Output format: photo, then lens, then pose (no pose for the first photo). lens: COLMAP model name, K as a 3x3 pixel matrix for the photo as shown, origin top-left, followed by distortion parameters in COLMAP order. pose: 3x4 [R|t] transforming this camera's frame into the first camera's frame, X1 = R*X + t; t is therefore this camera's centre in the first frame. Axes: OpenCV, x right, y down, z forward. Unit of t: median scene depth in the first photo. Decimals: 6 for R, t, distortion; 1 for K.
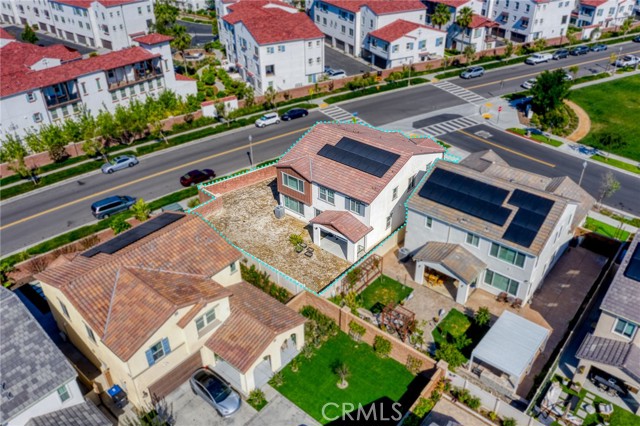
lens RADIAL K [[509.0, 0, 320.0], [0, 509.0, 213.0], [0, 0, 1]] dist [-0.003413, -0.005957]
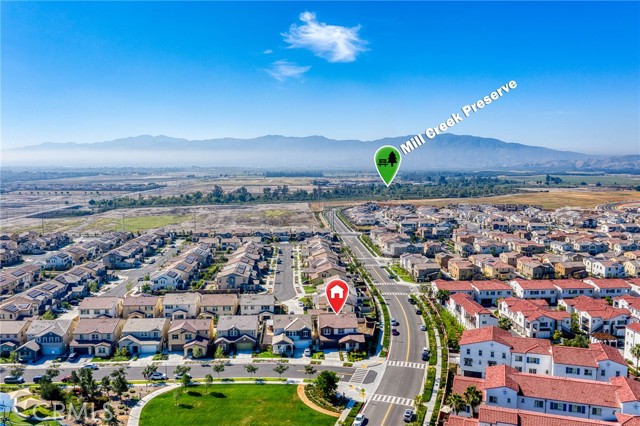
lens RADIAL K [[509.0, 0, 320.0], [0, 509.0, 213.0], [0, 0, 1]] dist [-0.003413, -0.005957]
pose [[-0.727168, 0.082451, -0.681490, 1.565748], [-0.366081, 0.793232, 0.486588, -1.481227], [0.580700, 0.603311, -0.546629, 1.584932]]
